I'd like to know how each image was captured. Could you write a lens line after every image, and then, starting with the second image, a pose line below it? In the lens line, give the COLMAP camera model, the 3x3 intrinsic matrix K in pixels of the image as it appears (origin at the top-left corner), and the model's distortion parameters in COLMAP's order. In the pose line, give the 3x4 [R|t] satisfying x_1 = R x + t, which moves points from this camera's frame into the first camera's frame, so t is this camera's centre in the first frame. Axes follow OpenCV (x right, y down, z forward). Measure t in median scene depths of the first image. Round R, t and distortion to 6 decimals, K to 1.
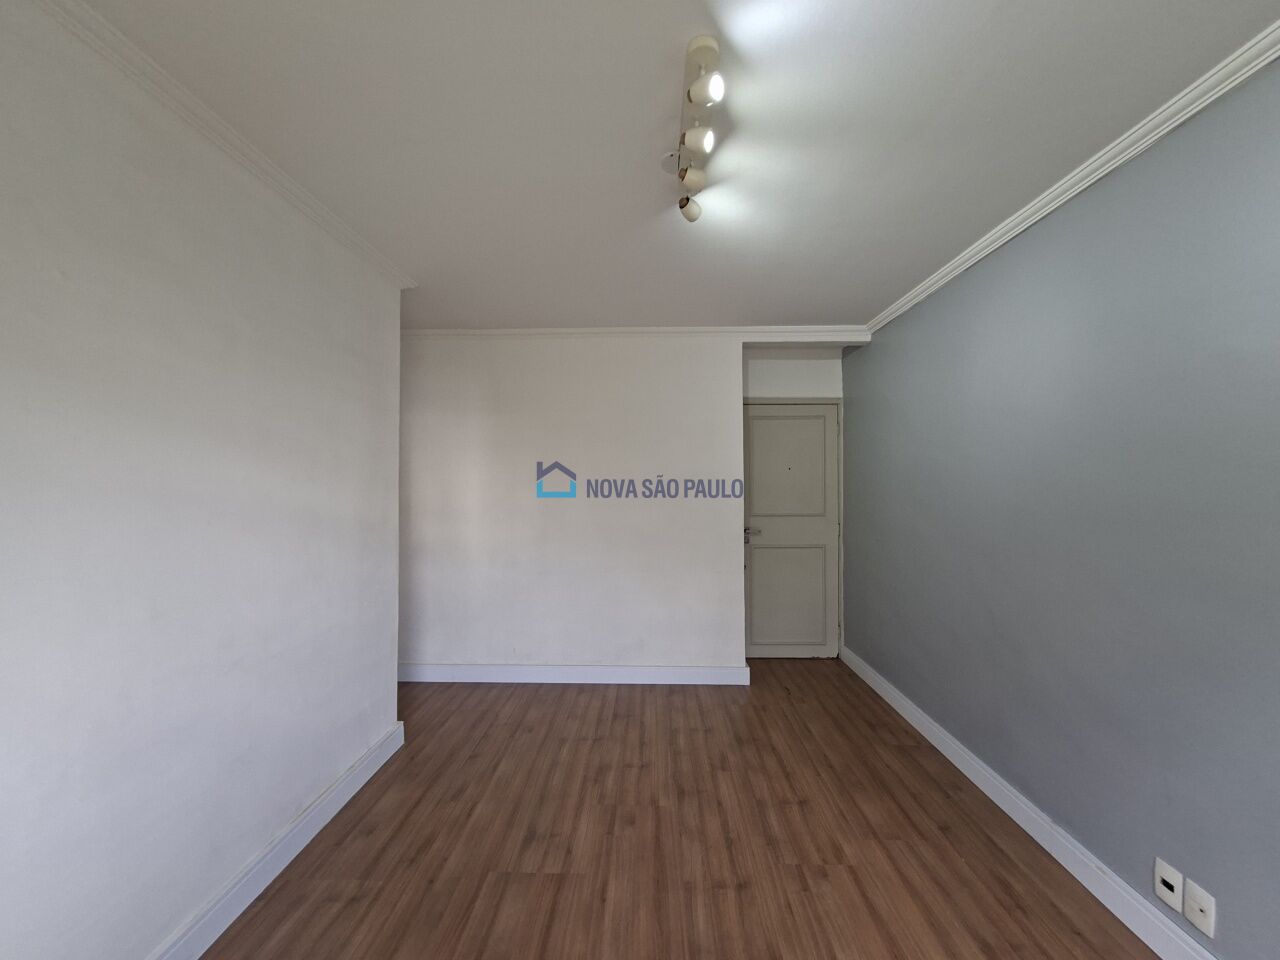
lens RADIAL K [[504.8, 0, 640.4], [0, 504.8, 483.3], [0, 0, 1]] dist [-0.000130, 0.000471]
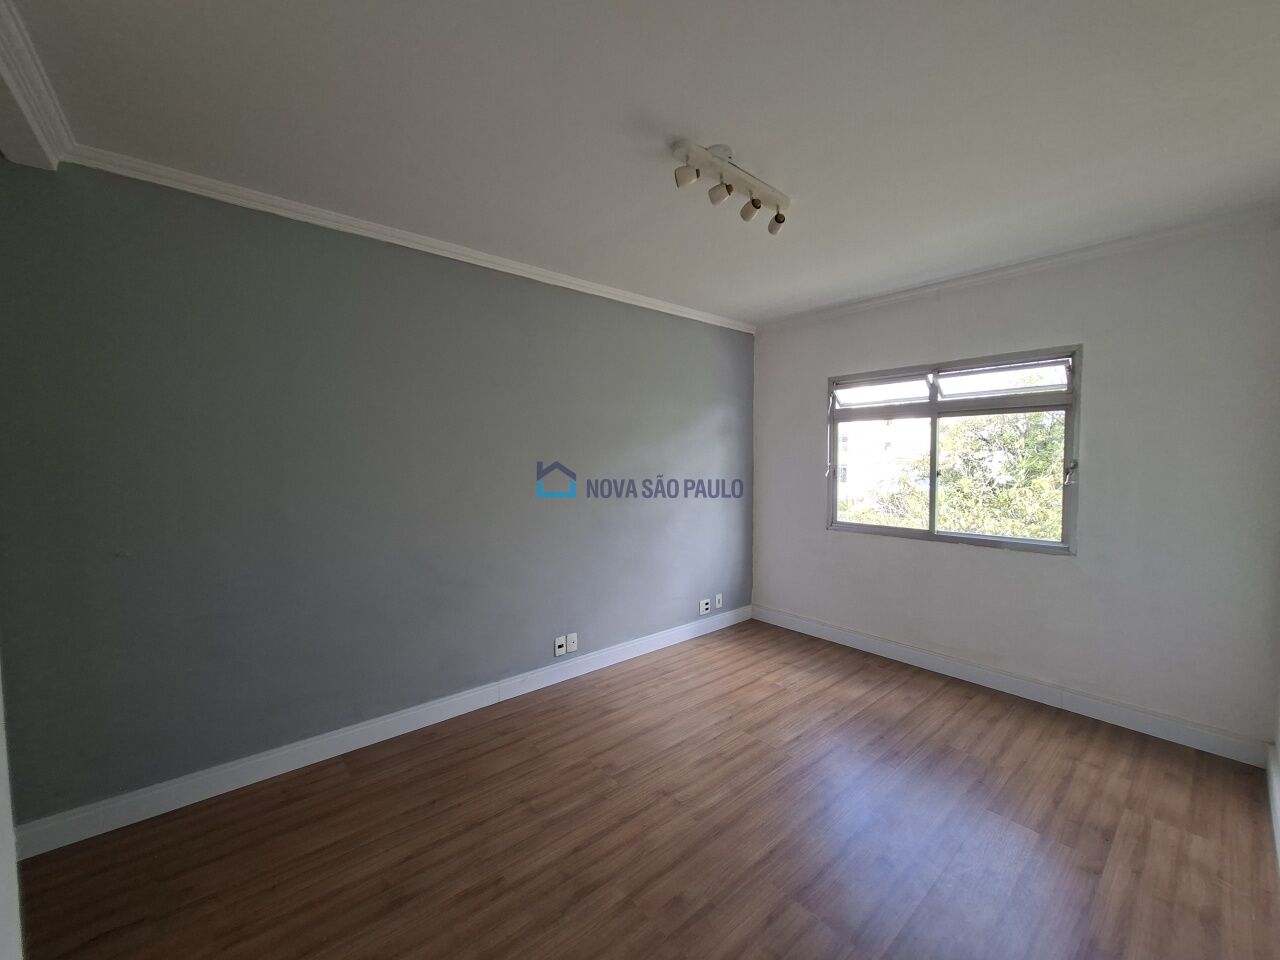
lens RADIAL K [[504.8, 0, 640.4], [0, 504.8, 483.3], [0, 0, 1]] dist [-0.000130, 0.000471]
pose [[-0.664970, -0.034941, 0.746052, -0.531333], [0.002774, 0.998783, 0.049250, 0.004801], [-0.746865, 0.034820, -0.664064, 1.535412]]
